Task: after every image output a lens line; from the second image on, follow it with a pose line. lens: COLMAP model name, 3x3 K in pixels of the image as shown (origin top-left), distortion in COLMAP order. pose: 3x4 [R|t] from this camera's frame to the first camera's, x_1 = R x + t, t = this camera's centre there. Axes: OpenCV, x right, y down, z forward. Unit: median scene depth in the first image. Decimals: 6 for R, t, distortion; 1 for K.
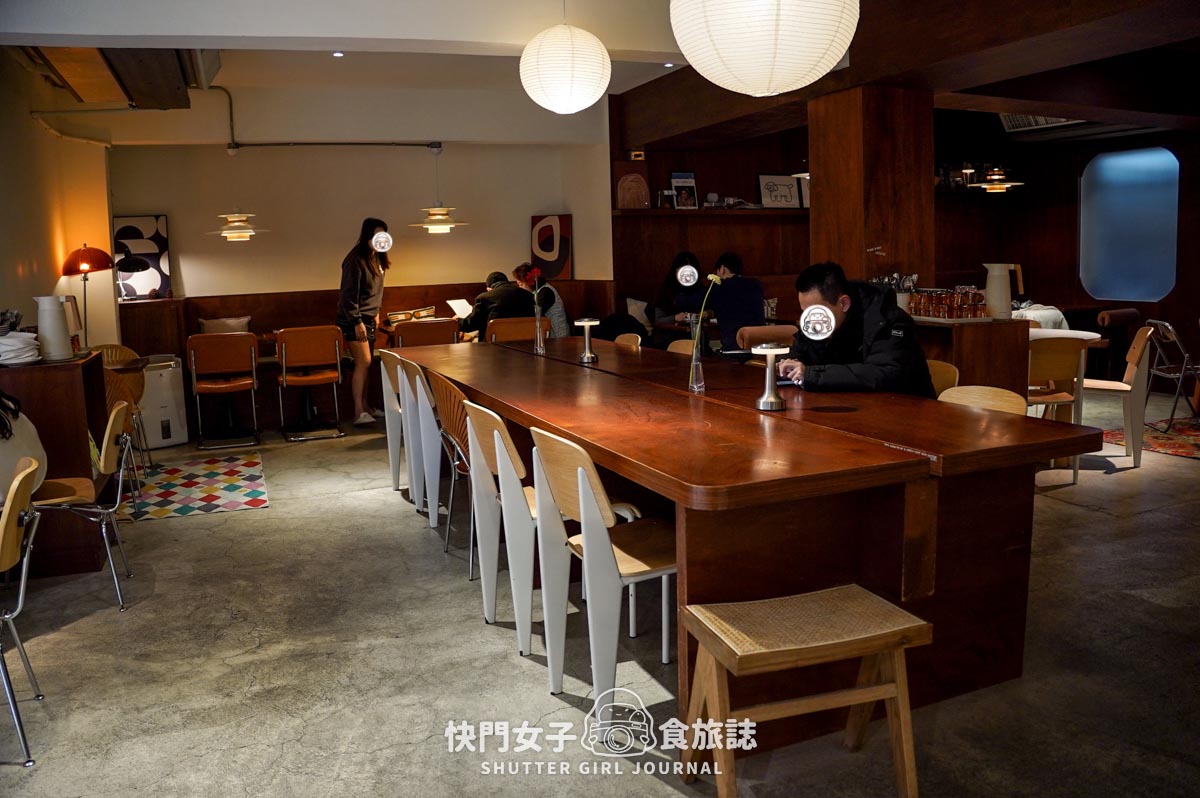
lens RADIAL K [[936.1, 0, 600.9], [0, 936.1, 397.8], [0, 0, 1]] dist [-0.103840, -0.010792]
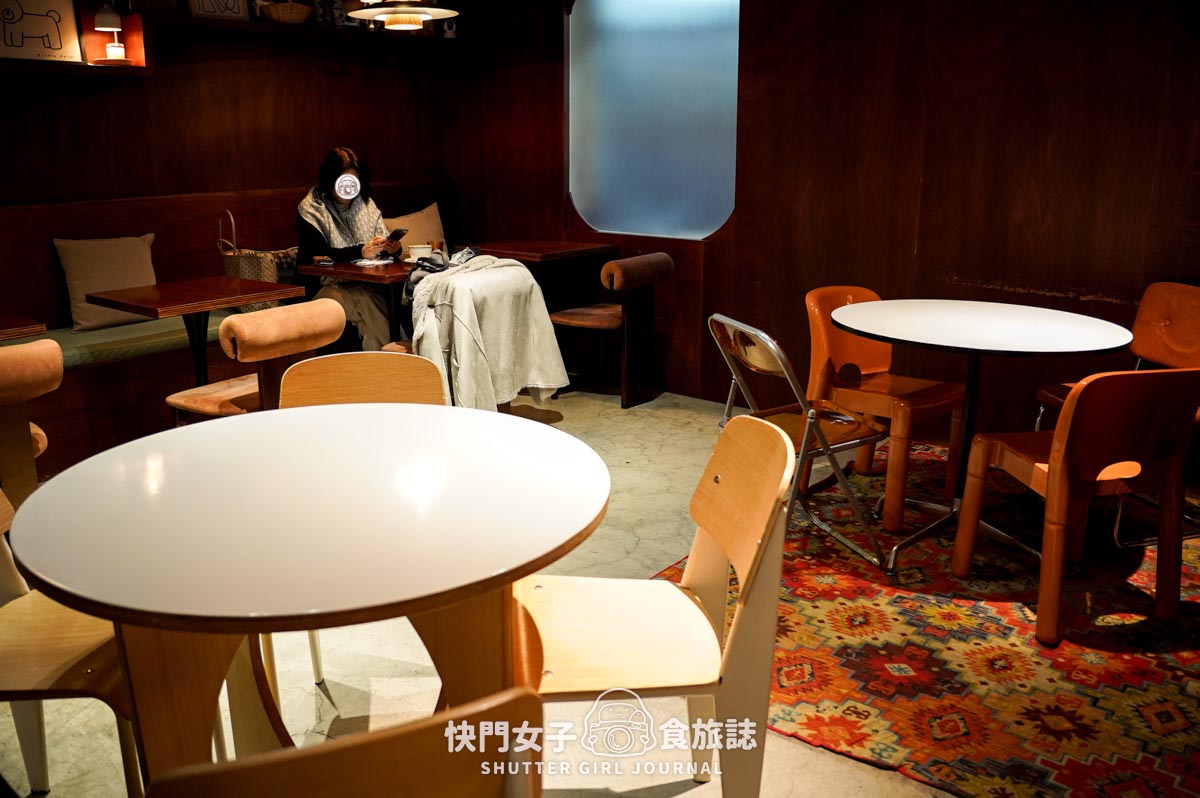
lens RADIAL K [[936.1, 0, 598.8], [0, 936.1, 397.7], [0, 0, 1]] dist [-0.103840, -0.010792]
pose [[0.882623, -0.095848, 0.460206, 0.290526], [0.044647, 0.991659, 0.120907, -0.083070], [-0.467956, -0.086169, 0.879541, 0.515915]]
